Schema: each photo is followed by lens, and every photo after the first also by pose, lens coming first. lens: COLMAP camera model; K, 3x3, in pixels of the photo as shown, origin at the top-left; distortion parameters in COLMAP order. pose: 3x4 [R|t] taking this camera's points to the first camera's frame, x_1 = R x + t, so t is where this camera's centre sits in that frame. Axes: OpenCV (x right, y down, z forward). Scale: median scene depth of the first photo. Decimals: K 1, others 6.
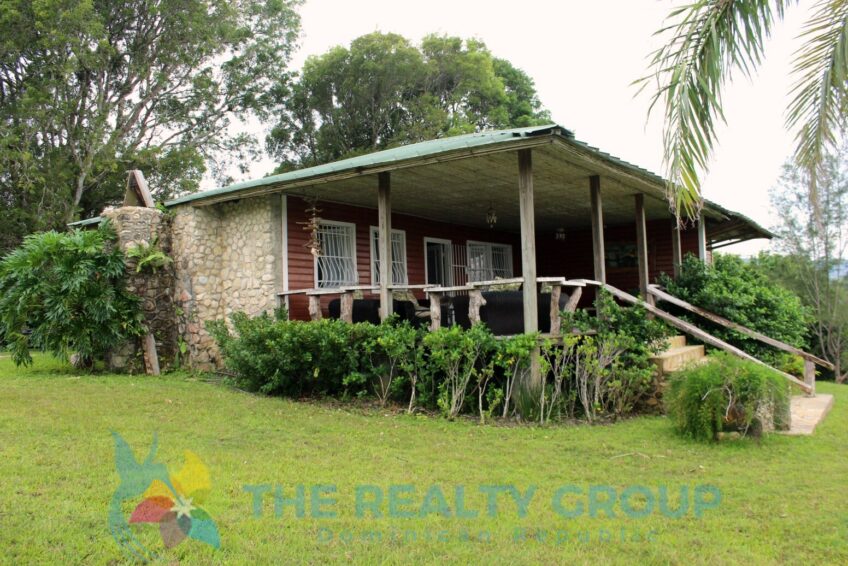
lens RADIAL K [[723.3, 0, 424.5], [0, 723.3, 295.3], [0, 0, 1]] dist [-0.159226, 0.212168]
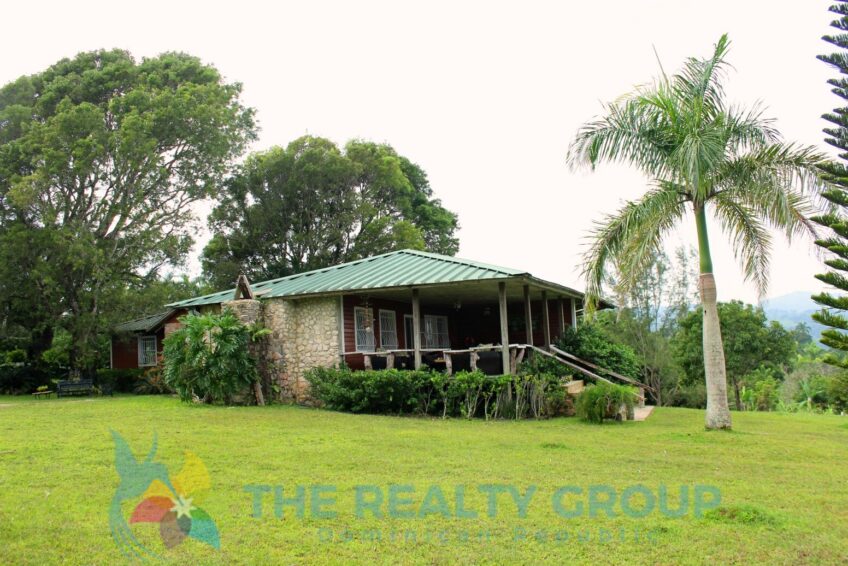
lens RADIAL K [[723.3, 0, 424.5], [0, 723.3, 295.3], [0, 0, 1]] dist [-0.159226, 0.212168]
pose [[0.977052, 0.002561, 0.212984, -0.365879], [0.011789, 0.997745, -0.066080, -0.024725], [-0.212673, 0.067075, 0.974819, -0.645243]]
